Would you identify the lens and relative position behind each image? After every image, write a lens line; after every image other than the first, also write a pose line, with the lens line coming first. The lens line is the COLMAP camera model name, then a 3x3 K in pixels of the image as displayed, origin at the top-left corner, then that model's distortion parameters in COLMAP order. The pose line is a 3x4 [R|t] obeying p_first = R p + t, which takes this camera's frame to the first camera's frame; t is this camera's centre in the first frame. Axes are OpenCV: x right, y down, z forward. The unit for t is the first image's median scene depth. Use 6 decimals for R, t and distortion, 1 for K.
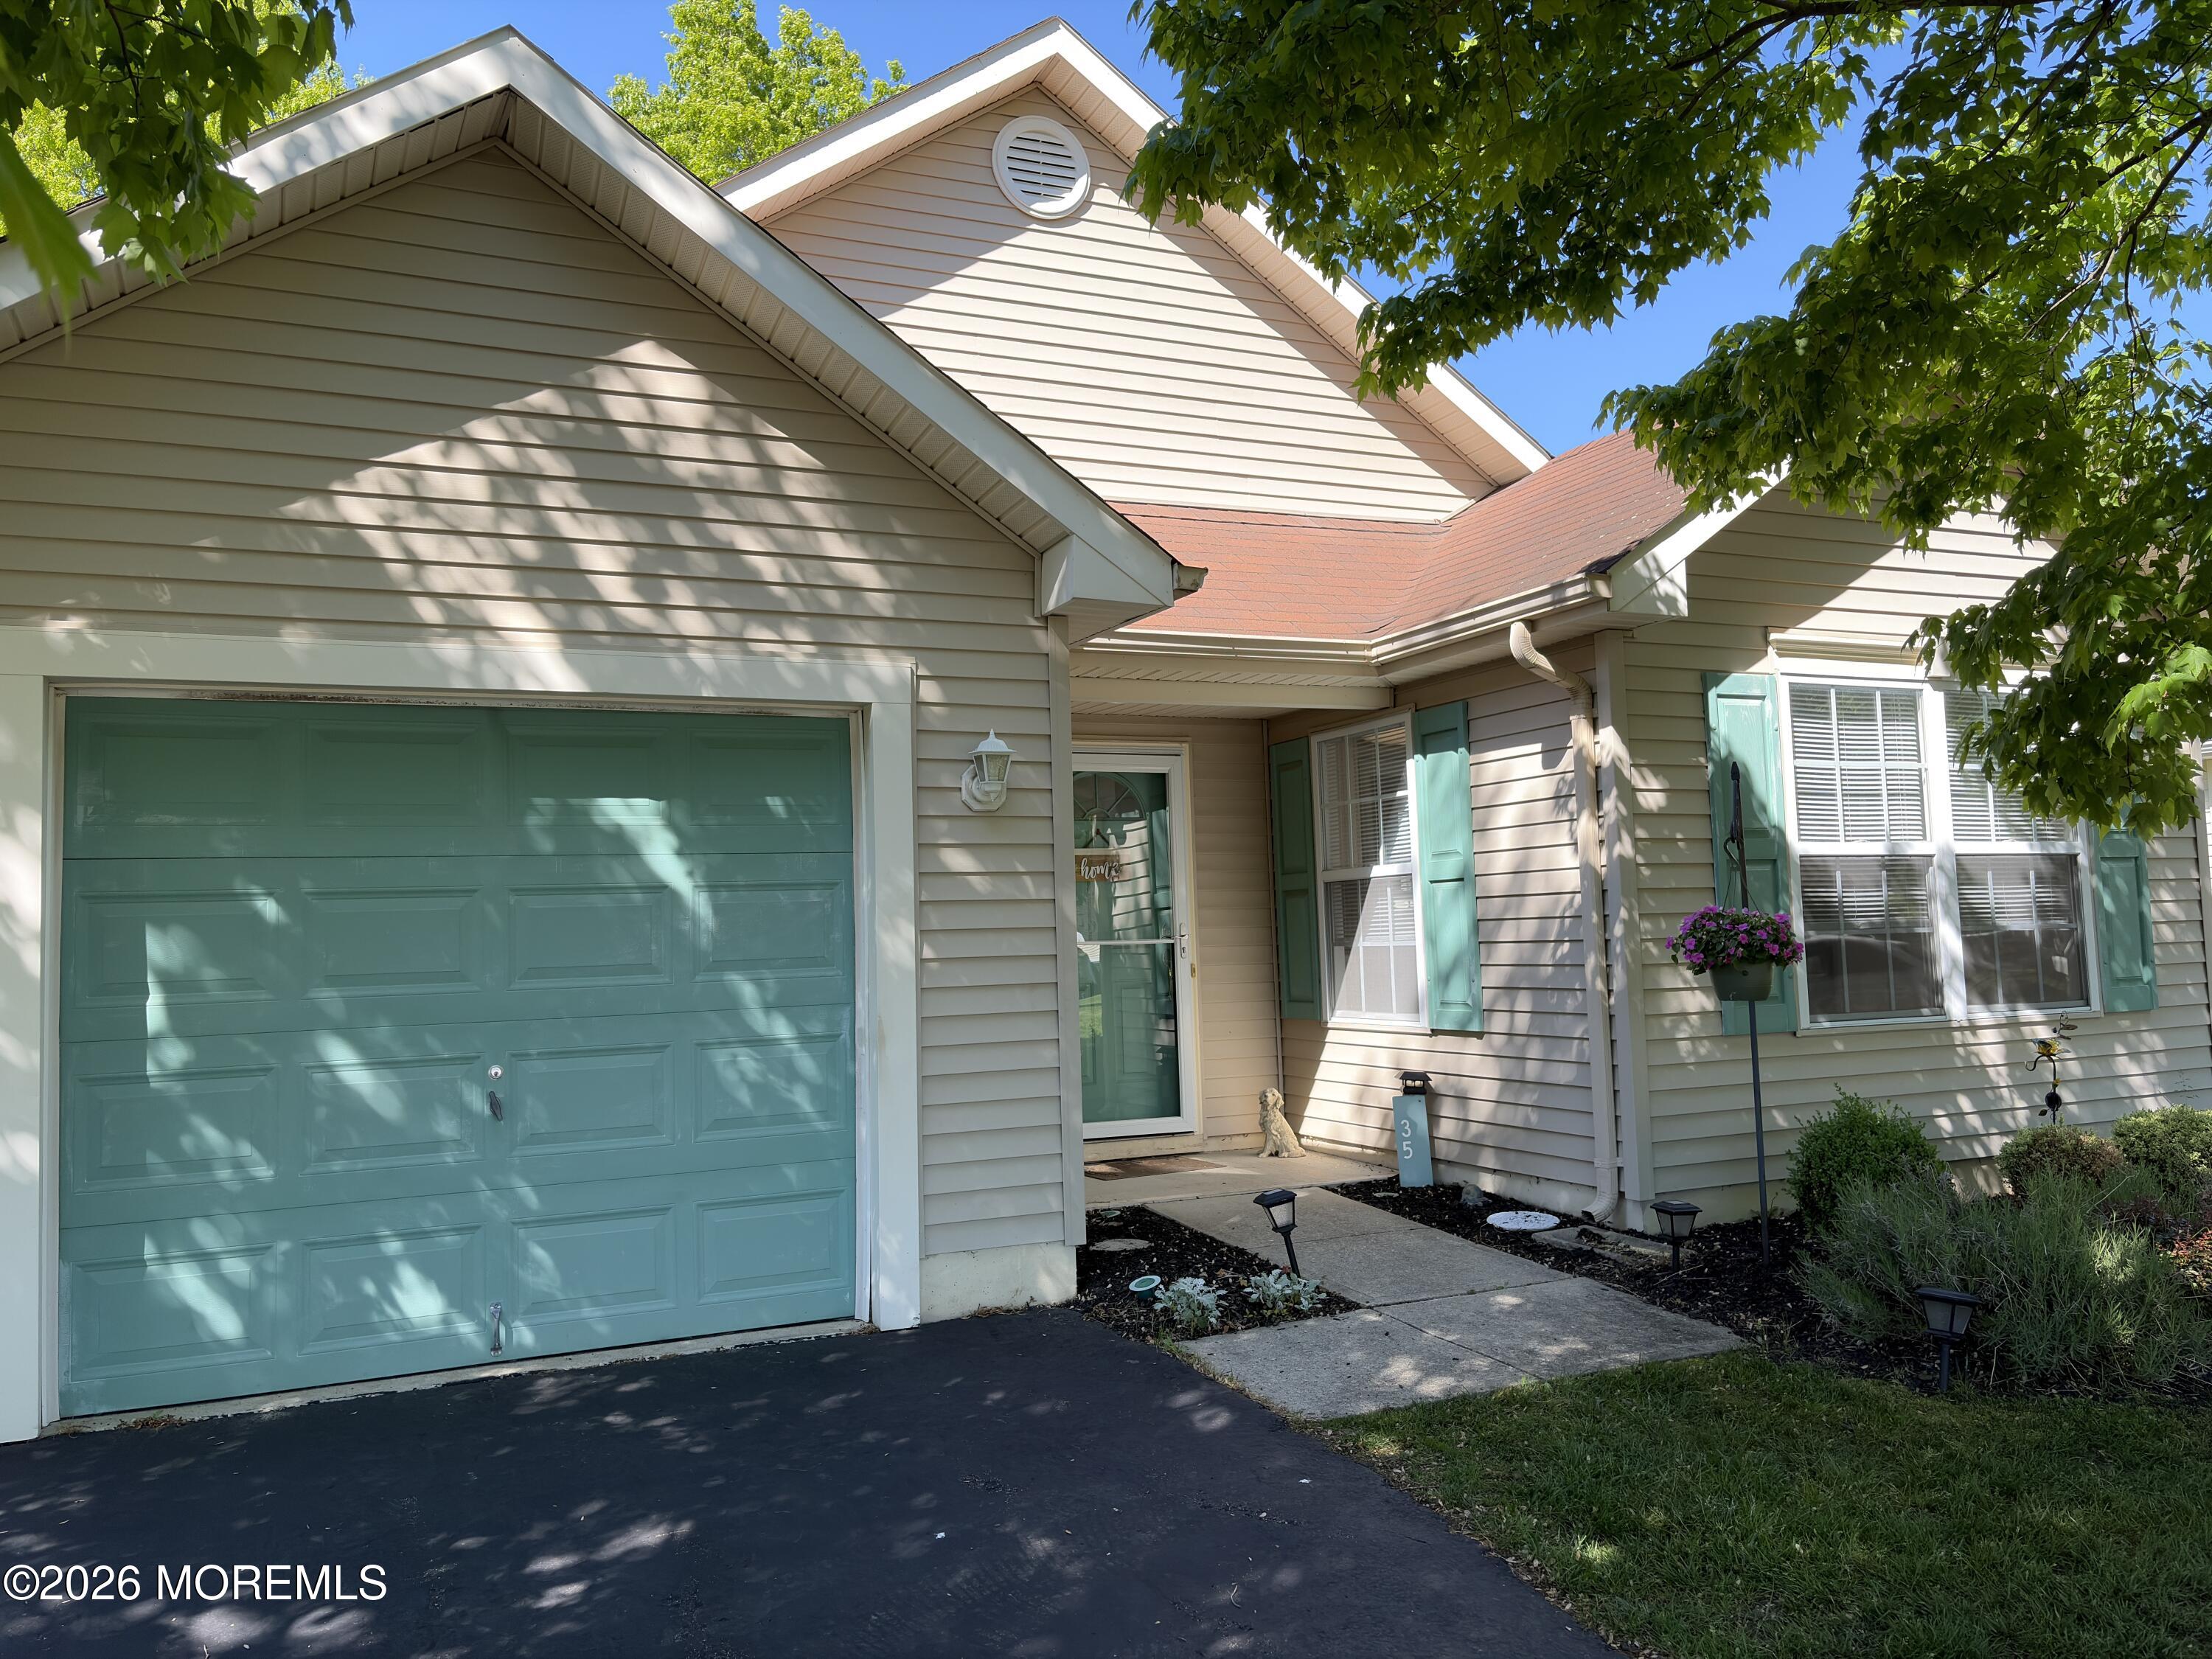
lens RADIAL K [[1692.9, 0, 1105.4], [0, 1692.9, 821.1], [0, 0, 1]] dist [0.035224, -0.008482]
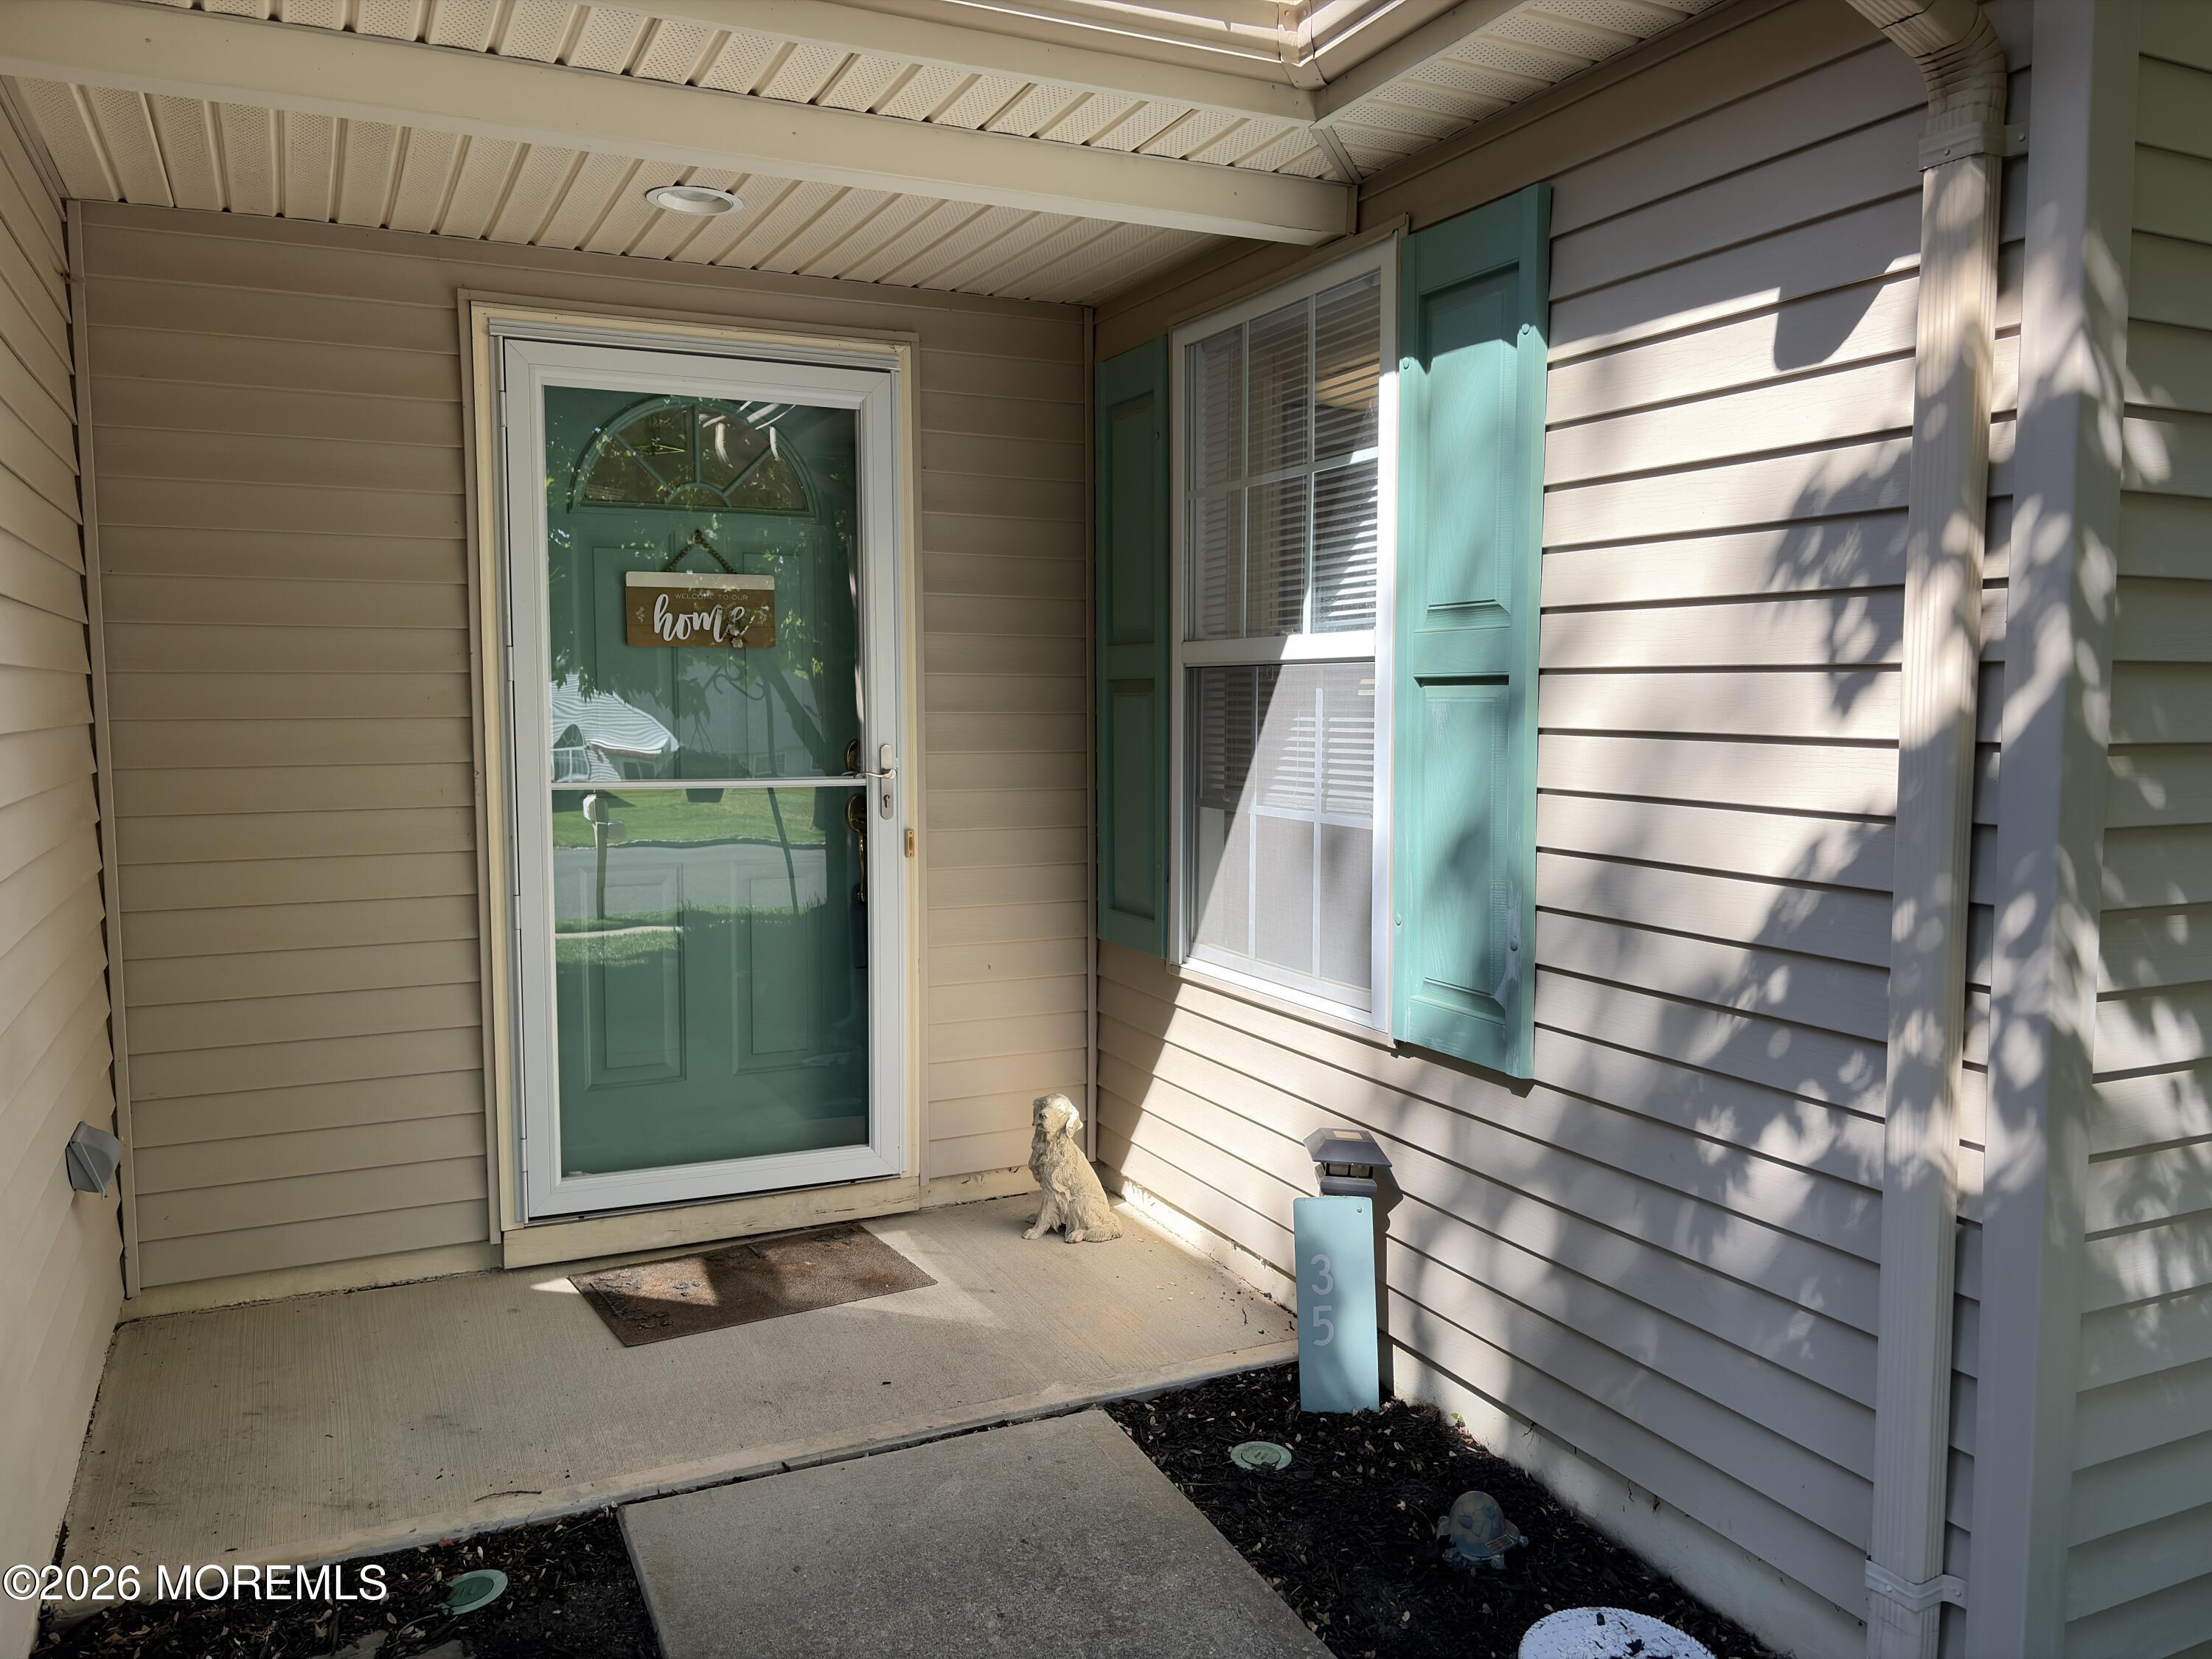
lens RADIAL K [[1692.9, 0, 1105.4], [0, 1692.9, 821.1], [0, 0, 1]] dist [0.035224, -0.008482]
pose [[0.999268, 0.036711, 0.010761, 0.104678], [-0.037872, 0.989038, 0.142721, 0.013259], [-0.005404, -0.143024, 0.989704, 0.547909]]
